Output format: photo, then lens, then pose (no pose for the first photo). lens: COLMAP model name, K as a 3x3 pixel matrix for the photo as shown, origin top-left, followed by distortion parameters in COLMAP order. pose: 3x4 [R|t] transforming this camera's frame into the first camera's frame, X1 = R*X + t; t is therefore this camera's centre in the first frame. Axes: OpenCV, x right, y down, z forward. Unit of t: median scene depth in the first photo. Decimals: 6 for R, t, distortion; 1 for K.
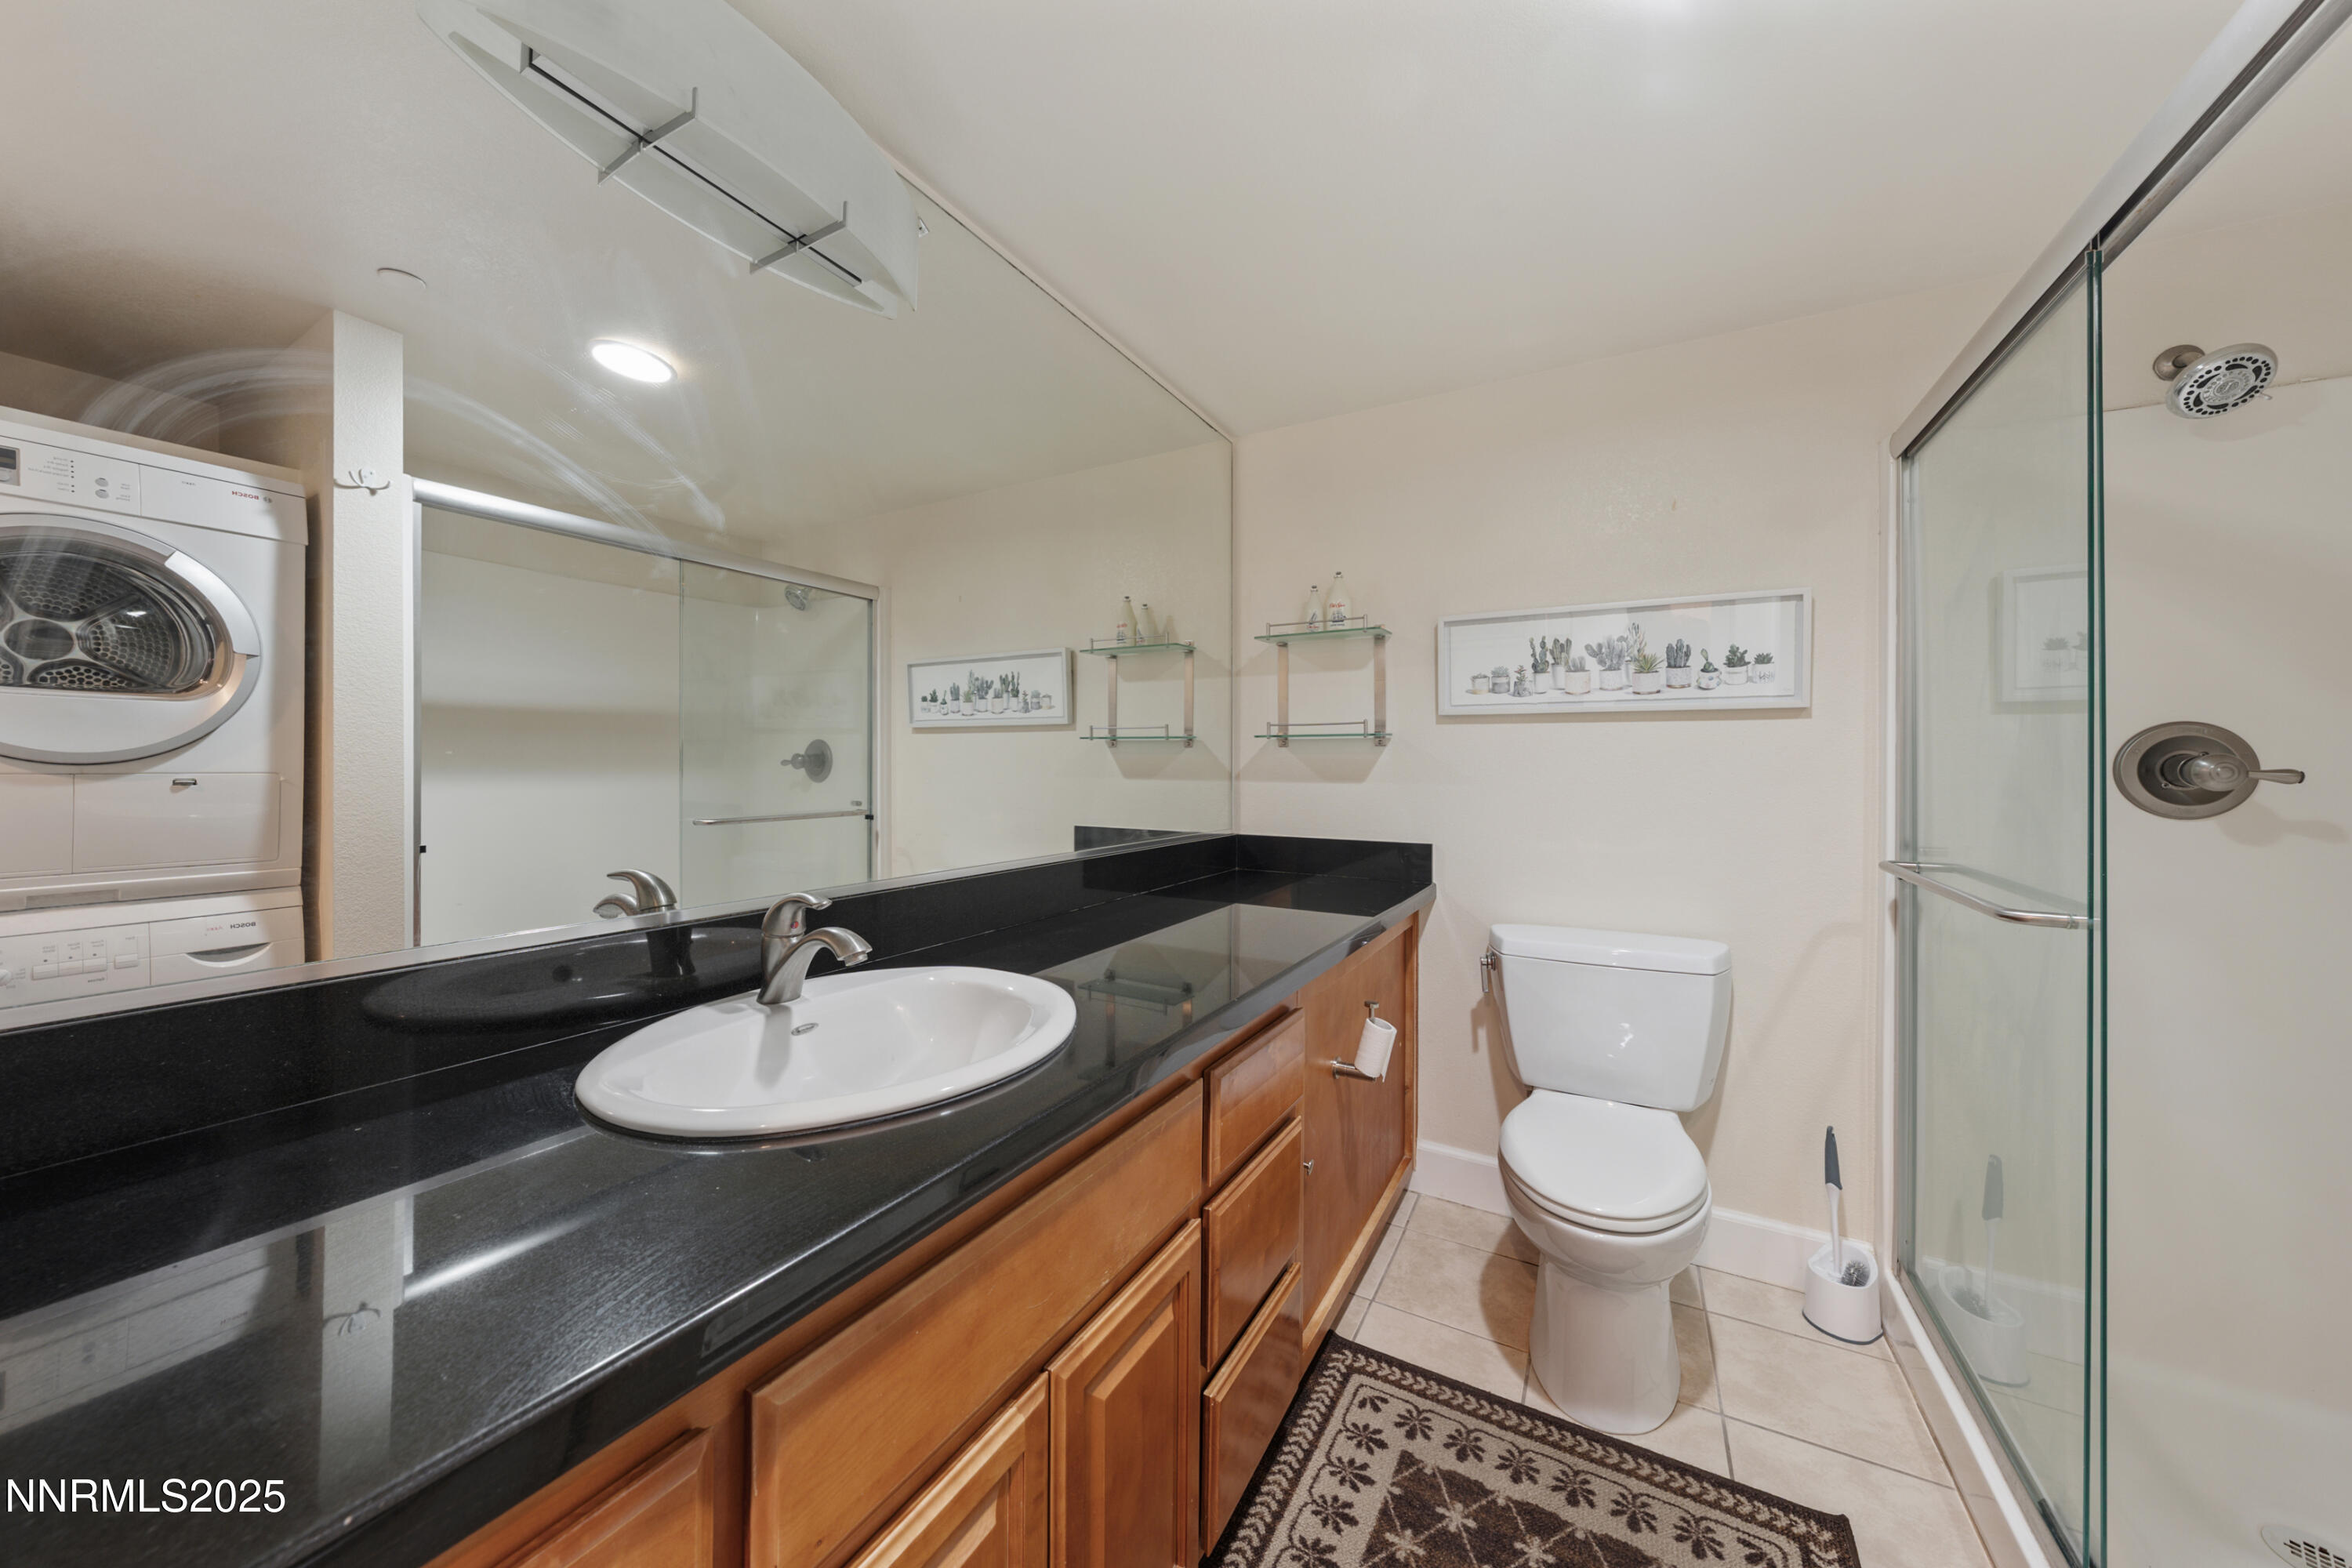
lens RADIAL K [[804.0, 0, 1161.6], [0, 804.0, 759.6], [0, 0, 1]] dist [-0.001772, -0.000300]
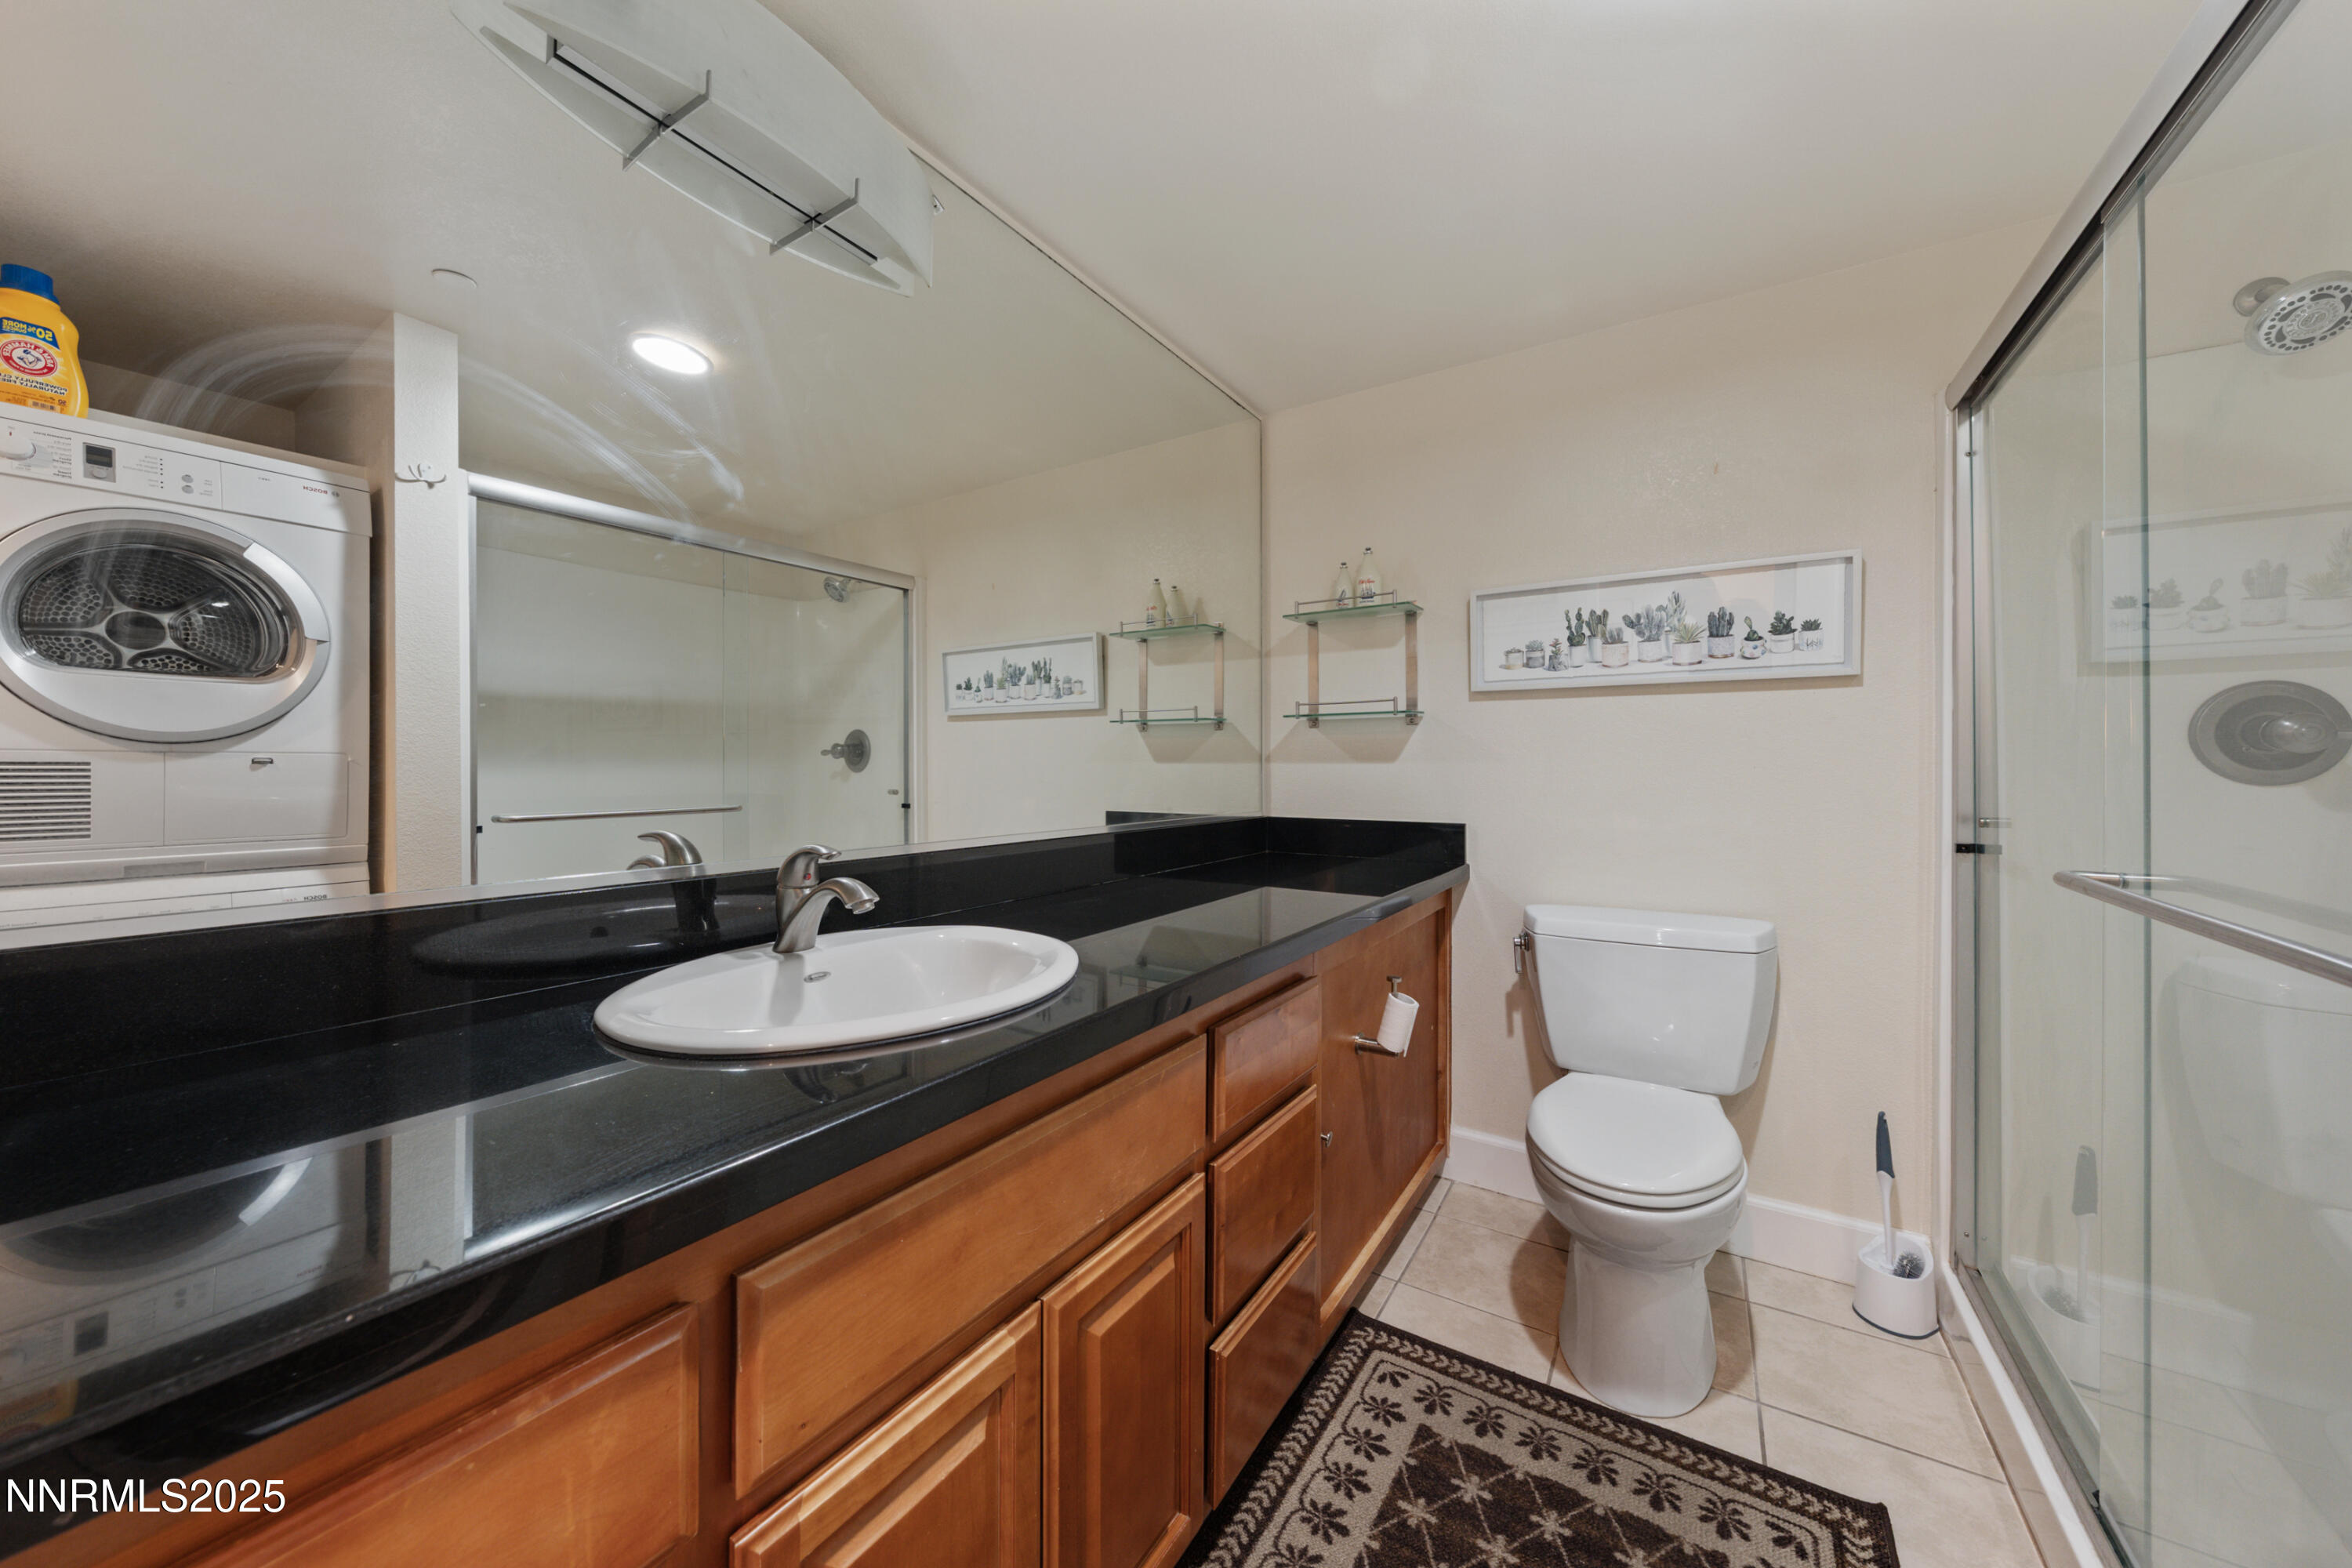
lens RADIAL K [[819.2, 0, 1168.7], [0, 819.2, 762.7], [0, 0, 1]] dist [-0.002747, -0.000062]
pose [[0.998544, -0.004497, -0.053756, 0.038466], [0.004524, 0.999990, 0.000379, 0.035998], [0.053754, -0.000622, 0.998554, -0.015556]]
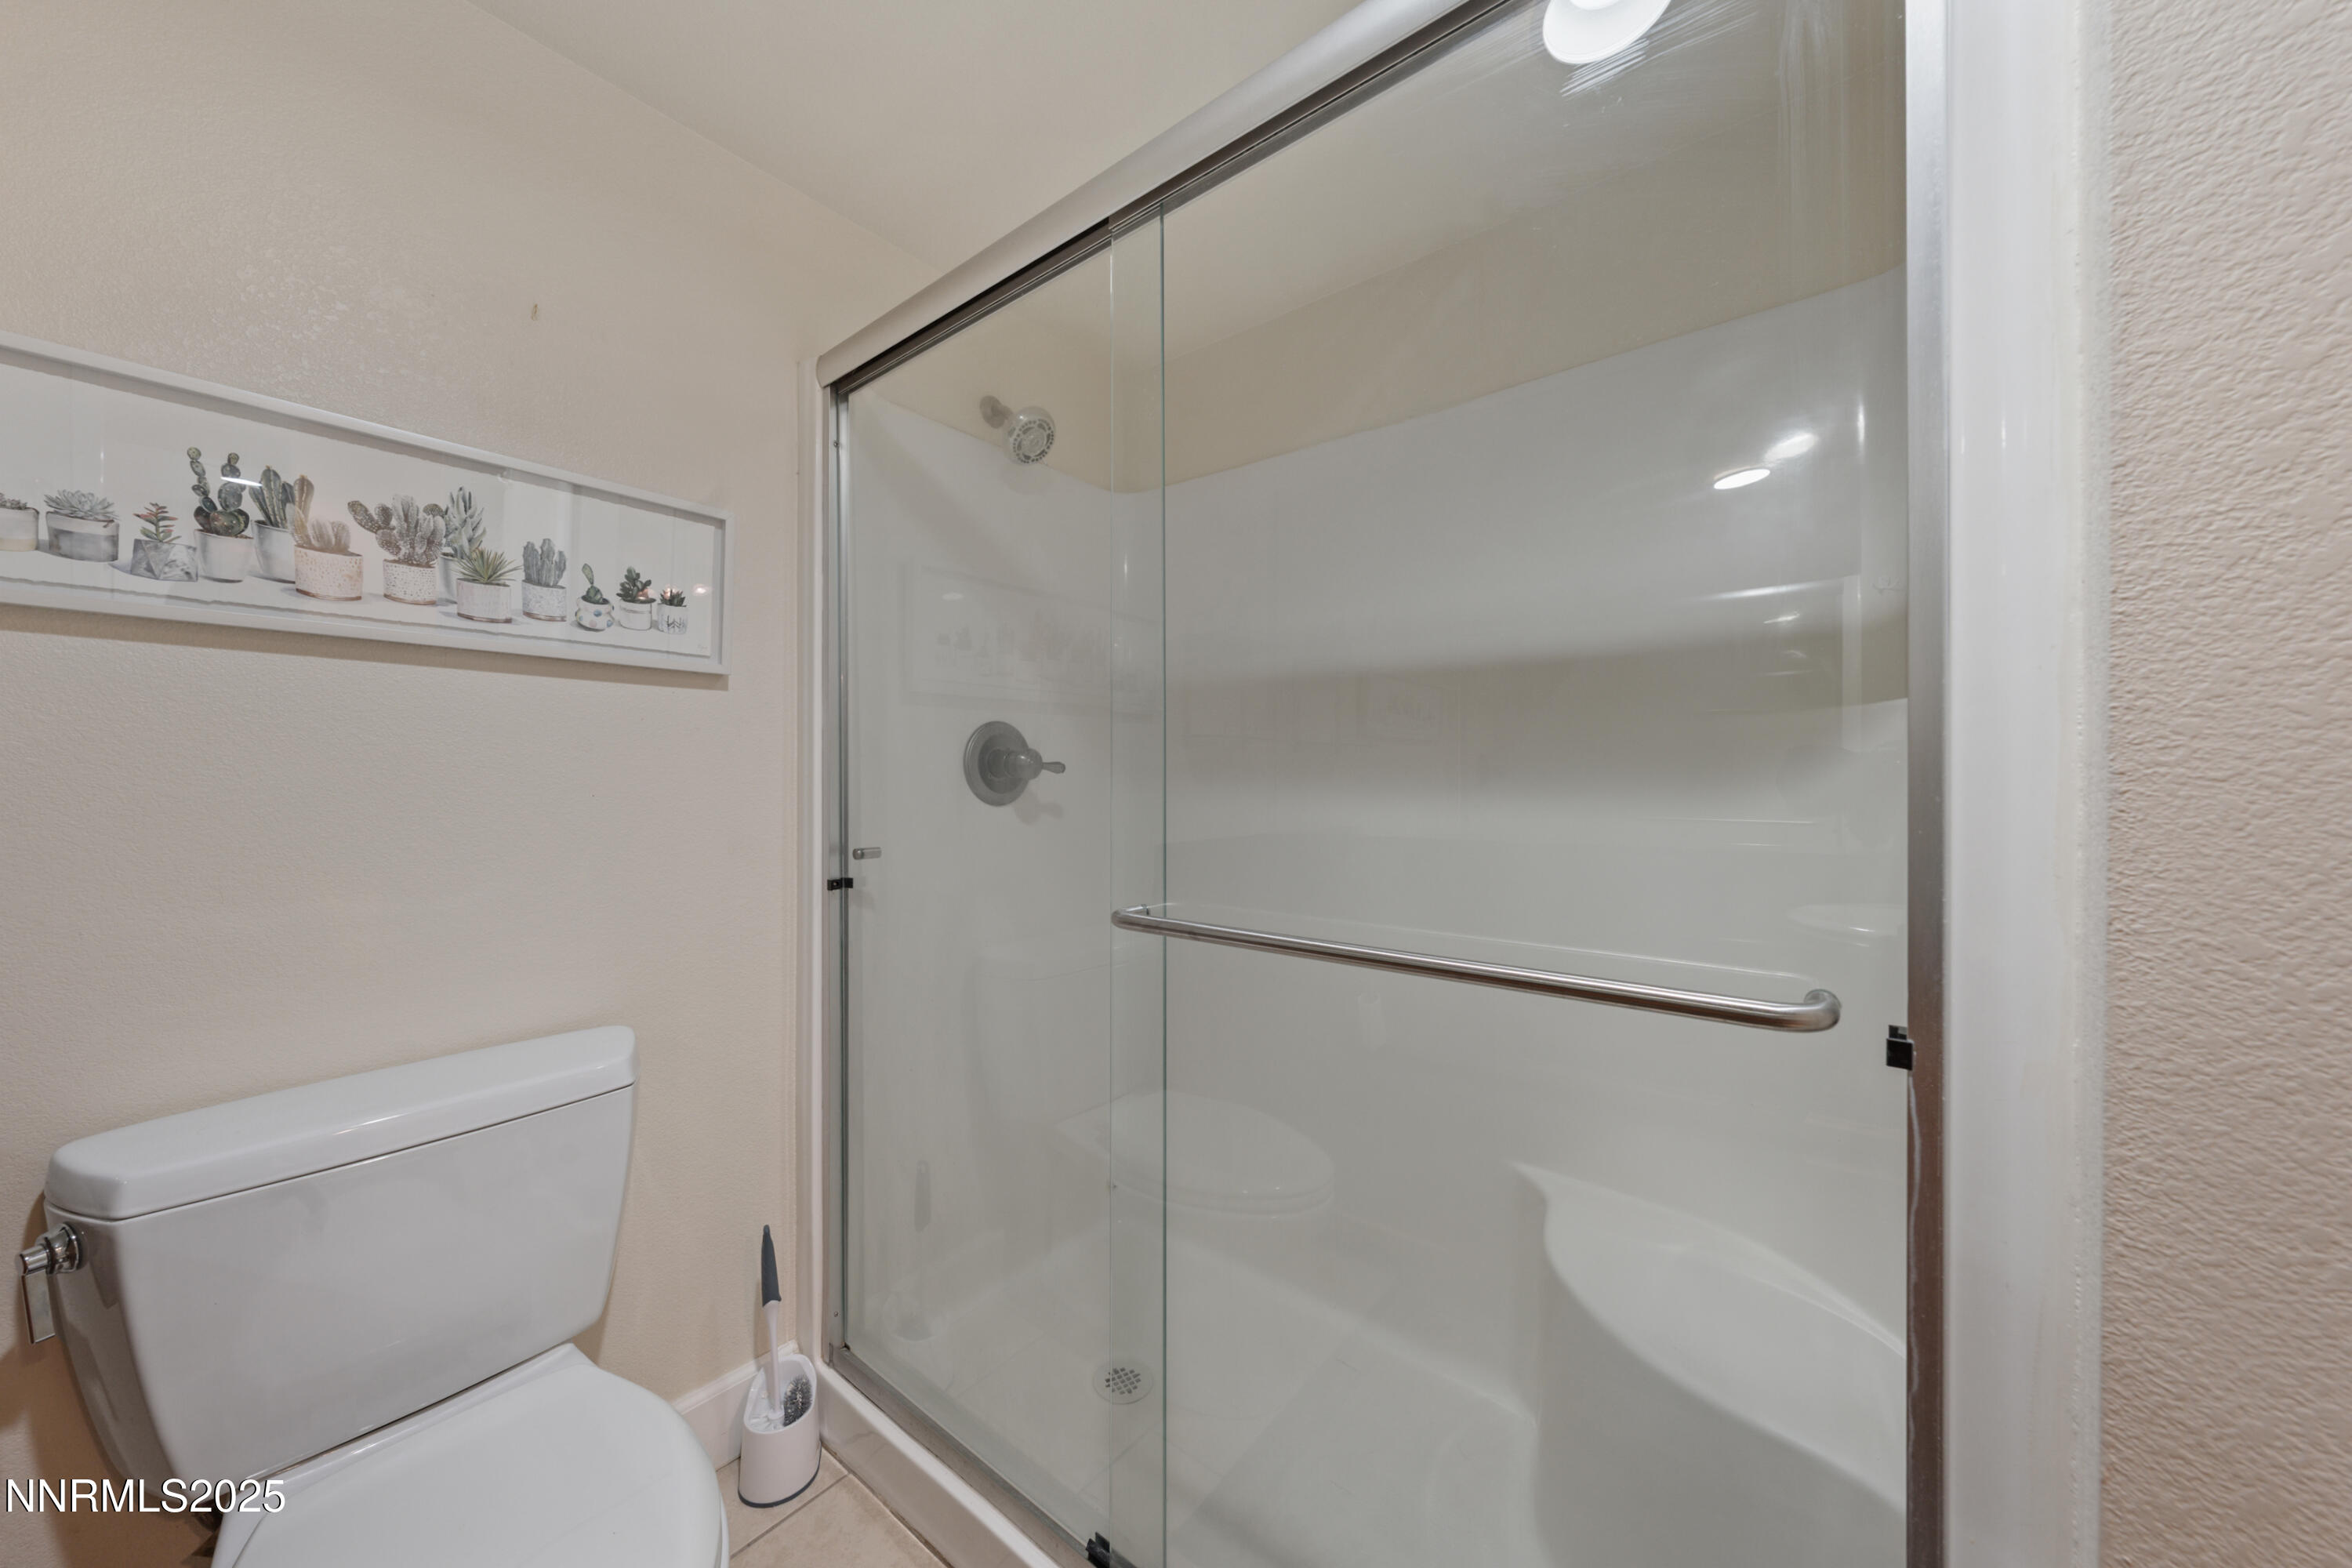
lens RADIAL K [[804.0, 0, 1167.2], [0, 804.0, 779.9], [0, 0, 1]] dist [-0.001772, -0.000300]
pose [[0.161591, 0.000995, 0.986857, 0.140548], [-0.000198, 1.000000, -0.000976, 0.033235], [-0.986858, -0.000038, 0.161592, 0.488249]]
